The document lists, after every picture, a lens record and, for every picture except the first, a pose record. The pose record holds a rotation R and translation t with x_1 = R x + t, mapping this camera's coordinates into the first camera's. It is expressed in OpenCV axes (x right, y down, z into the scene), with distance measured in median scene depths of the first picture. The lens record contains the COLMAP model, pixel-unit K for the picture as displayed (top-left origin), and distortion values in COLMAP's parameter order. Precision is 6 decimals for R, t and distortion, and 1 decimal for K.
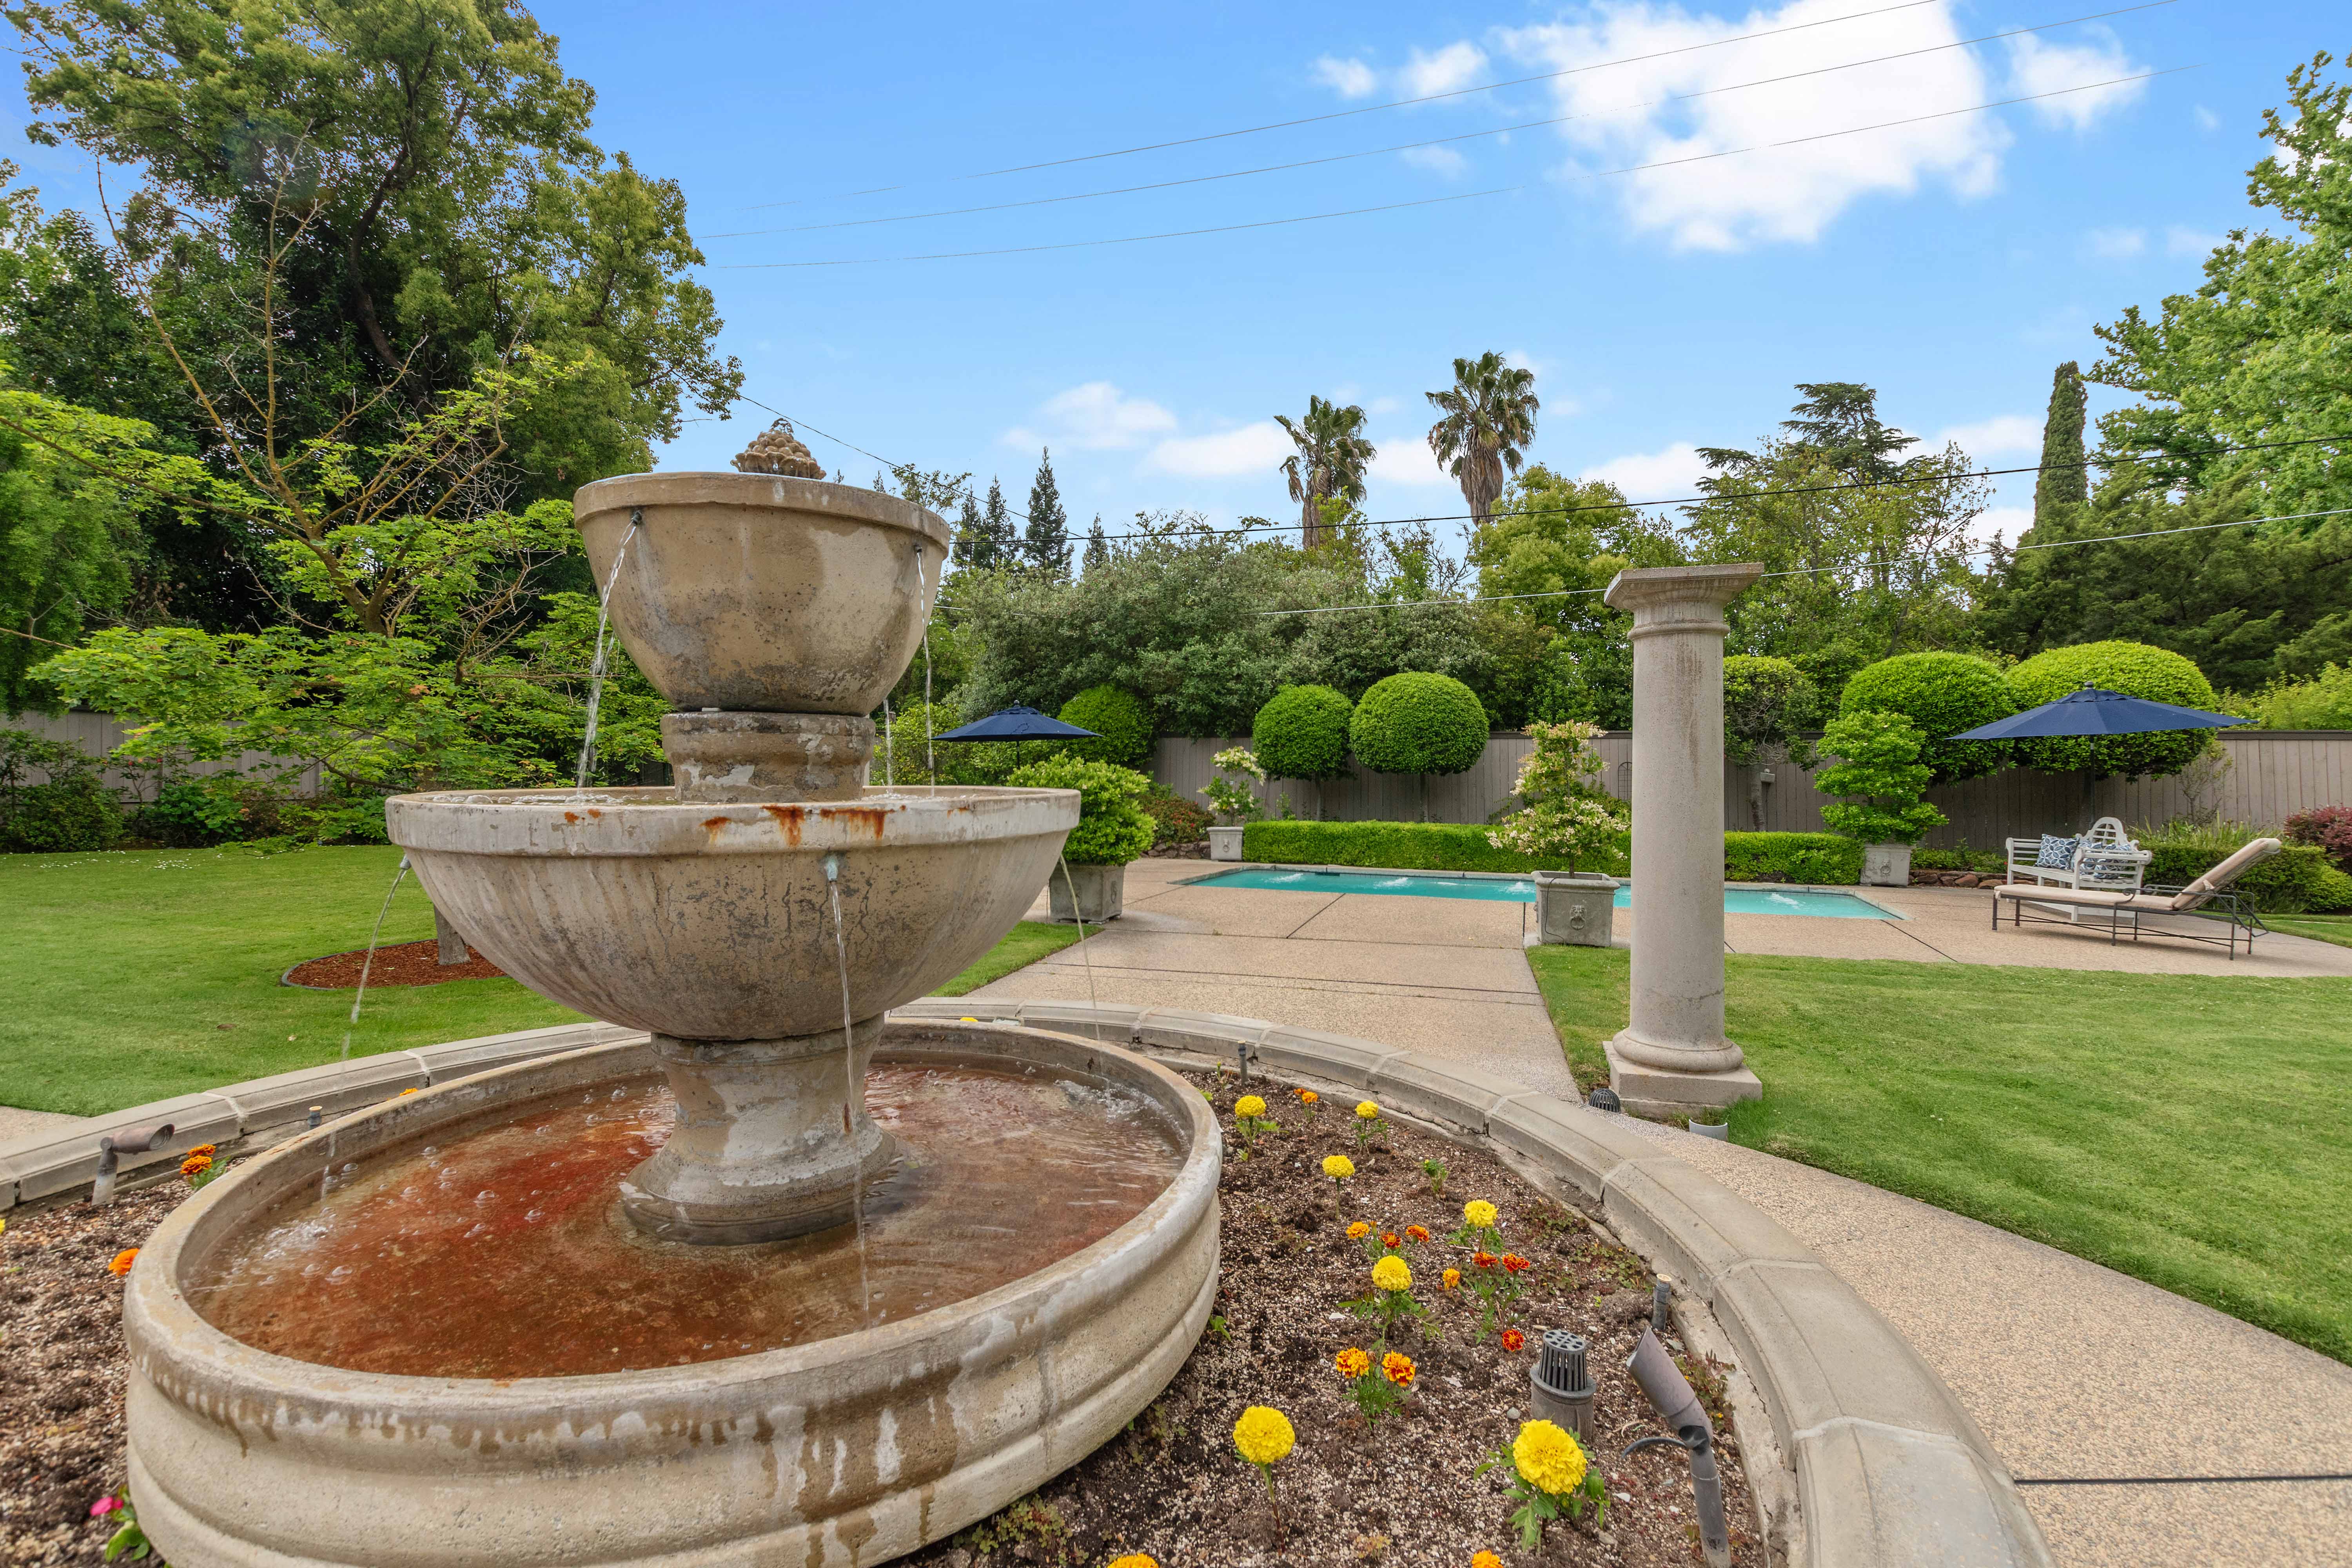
lens RADIAL K [[1031.5, 0, 1179.7], [0, 1031.5, 789.0], [0, 0, 1]] dist [0.002043, -0.000658]
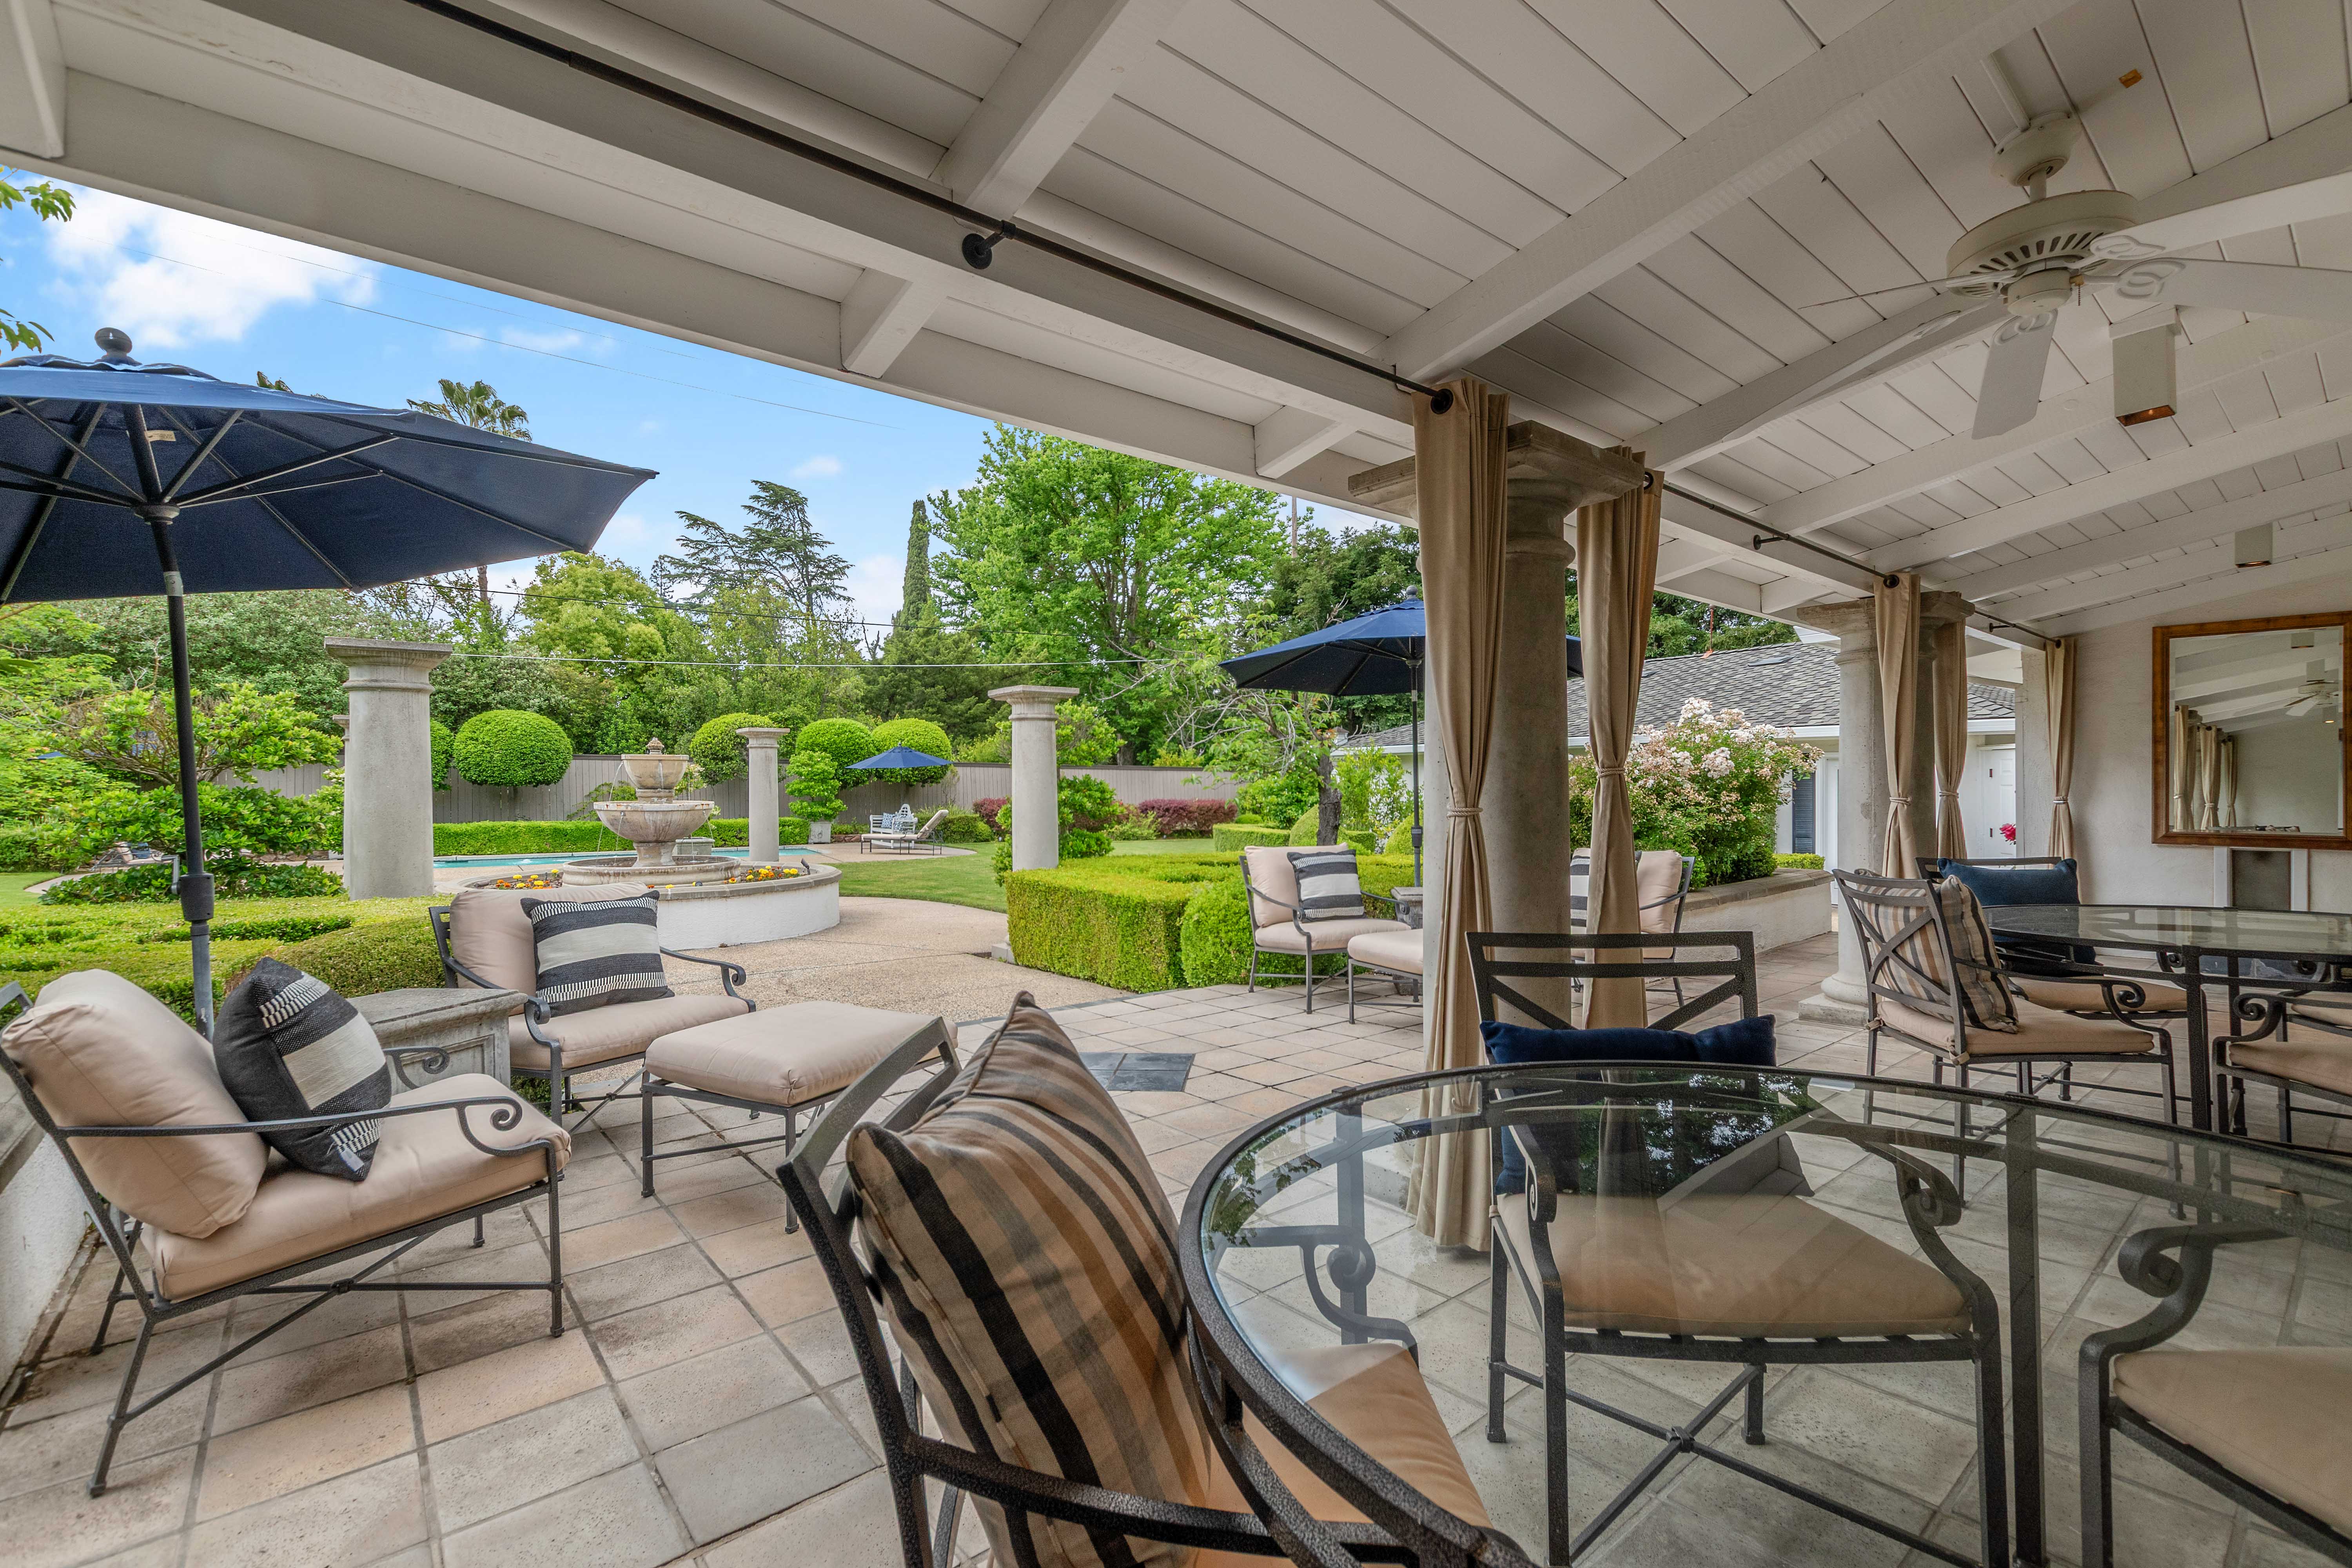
lens RADIAL K [[1039.8, 0, 1176.0], [0, 1039.8, 784.0], [0, 0, 1]] dist [0.004512, -0.000524]
pose [[0.594767, -0.008990, 0.803848, -0.317350], [0.012820, 0.999916, 0.001698, -0.007409], [-0.803796, 0.009296, 0.594833, -0.455106]]
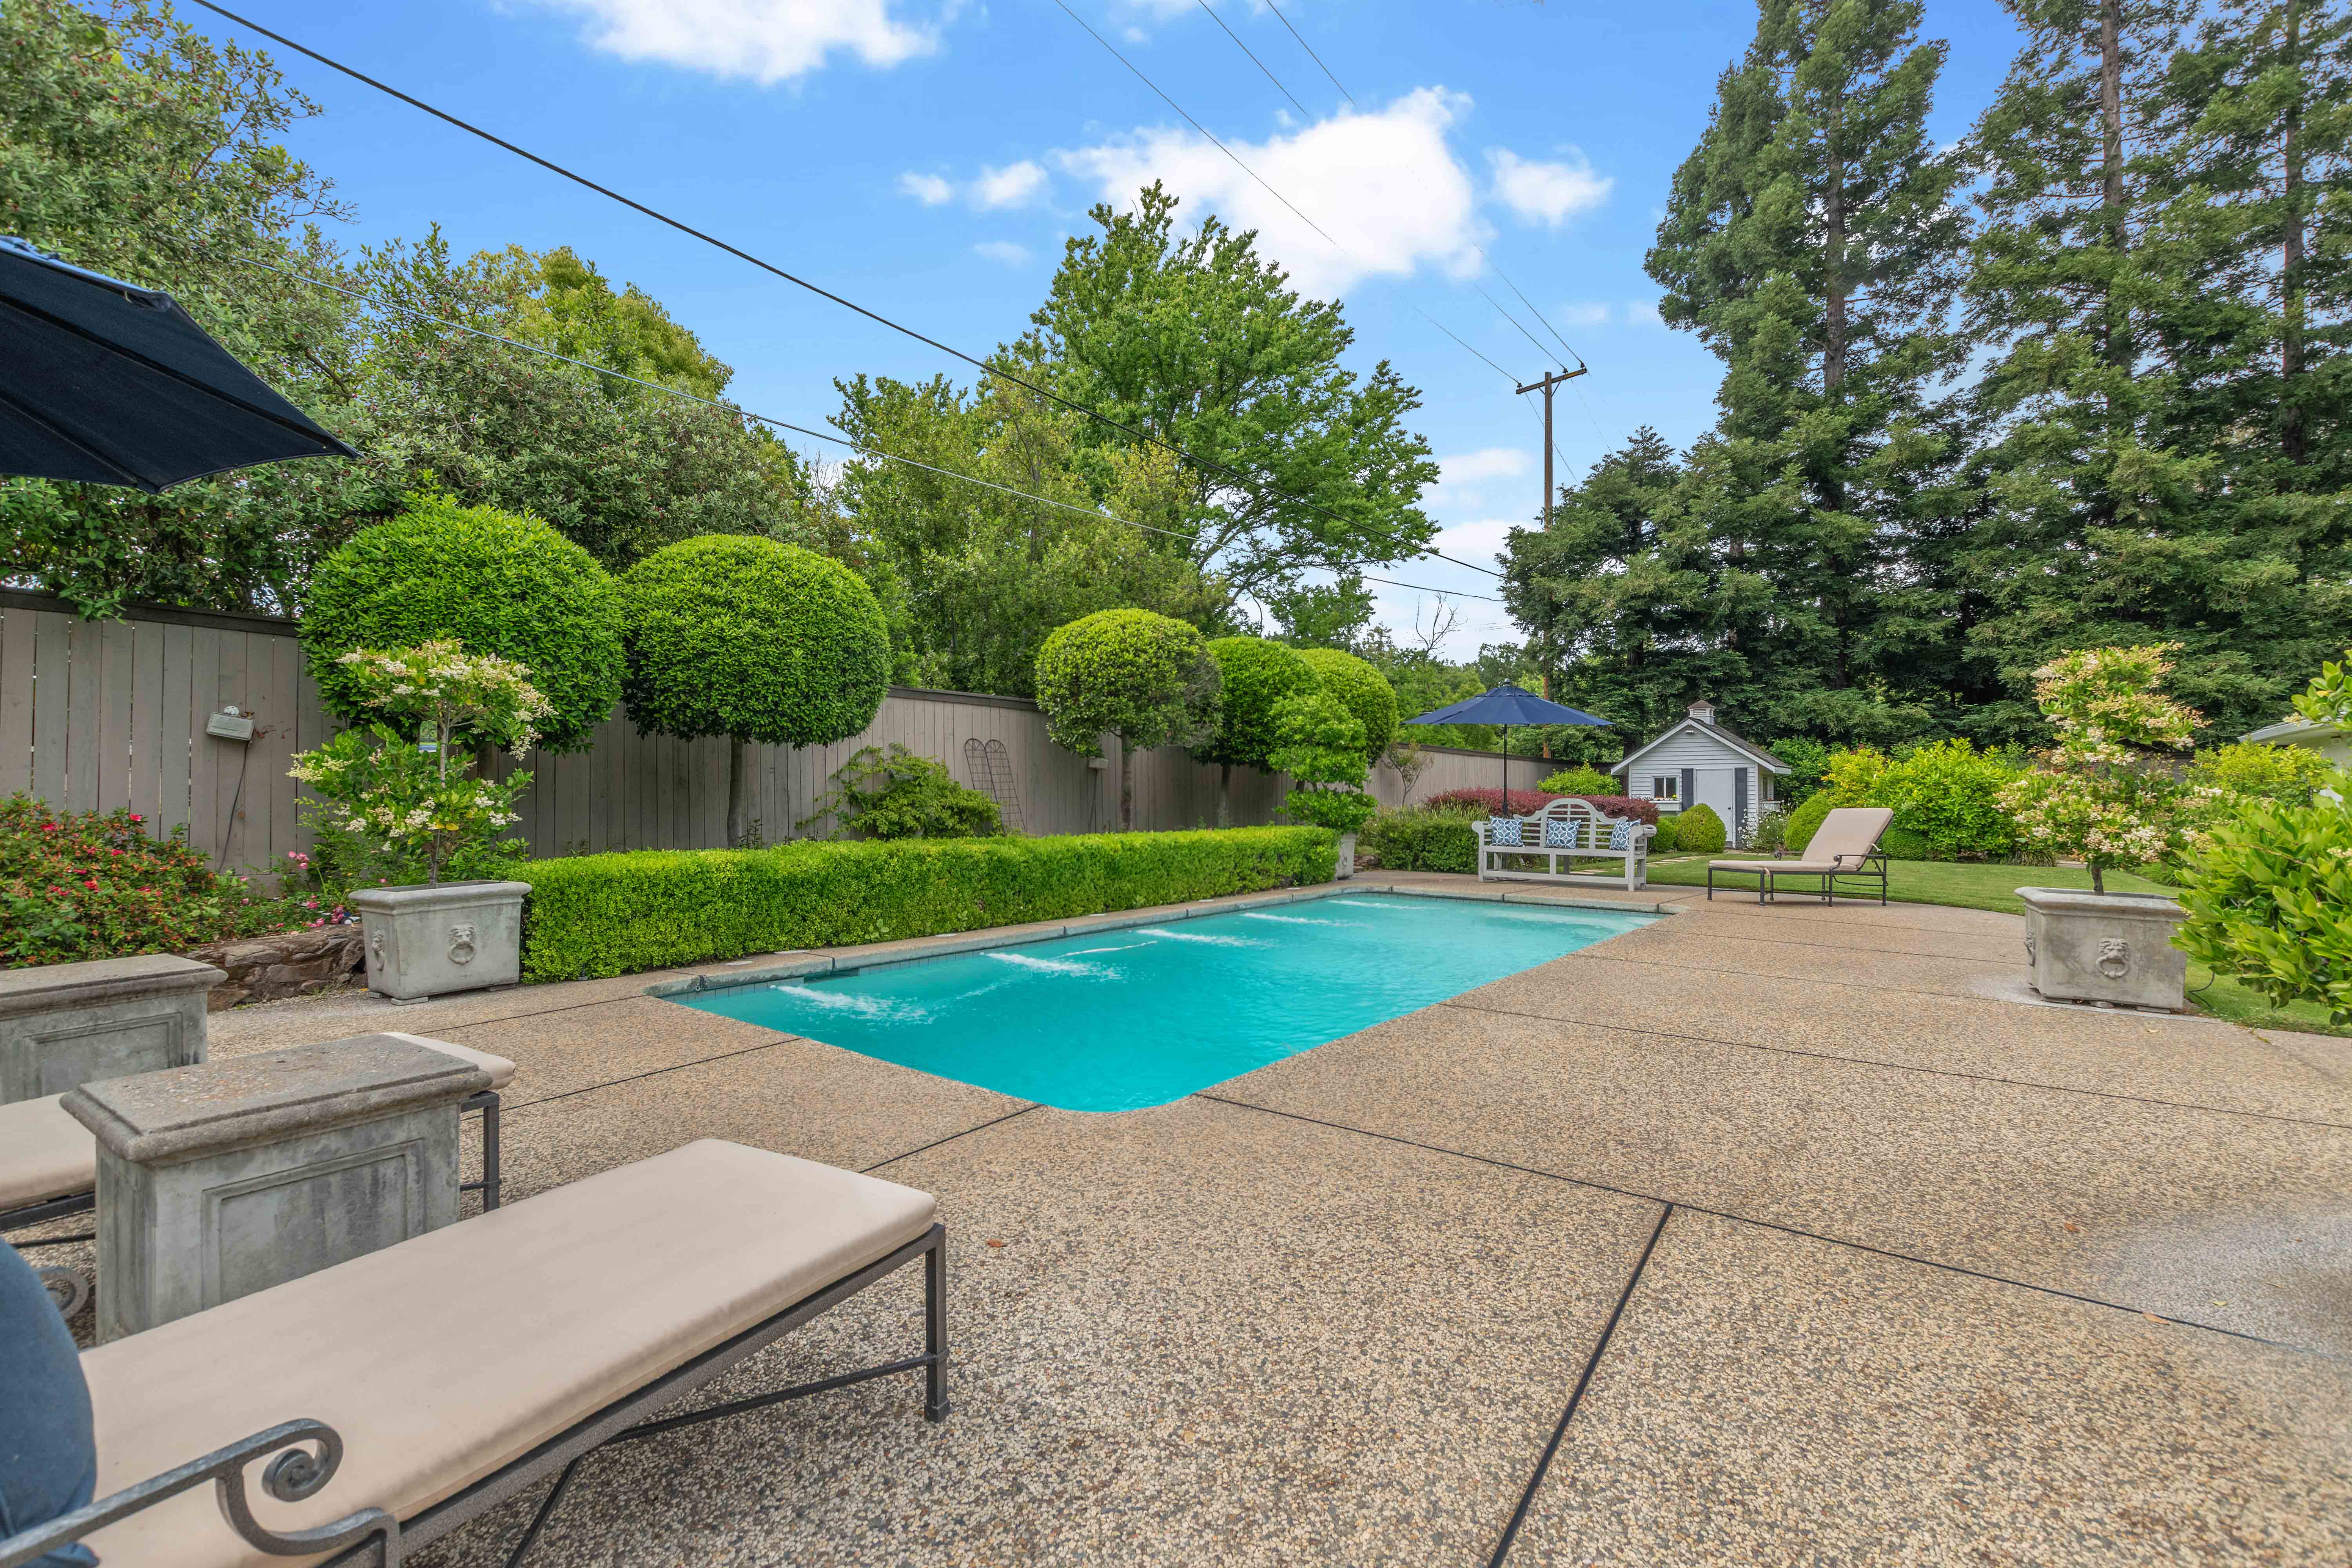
lens RADIAL K [[1031.5, 0, 1179.7], [0, 1031.5, 789.0], [0, 0, 1]] dist [0.002043, -0.000658]
pose [[0.274479, -0.003059, 0.961588, -0.177923], [0.009551, 0.999954, 0.000455, 0.006994], [-0.961546, 0.009059, 0.274496, 0.609473]]
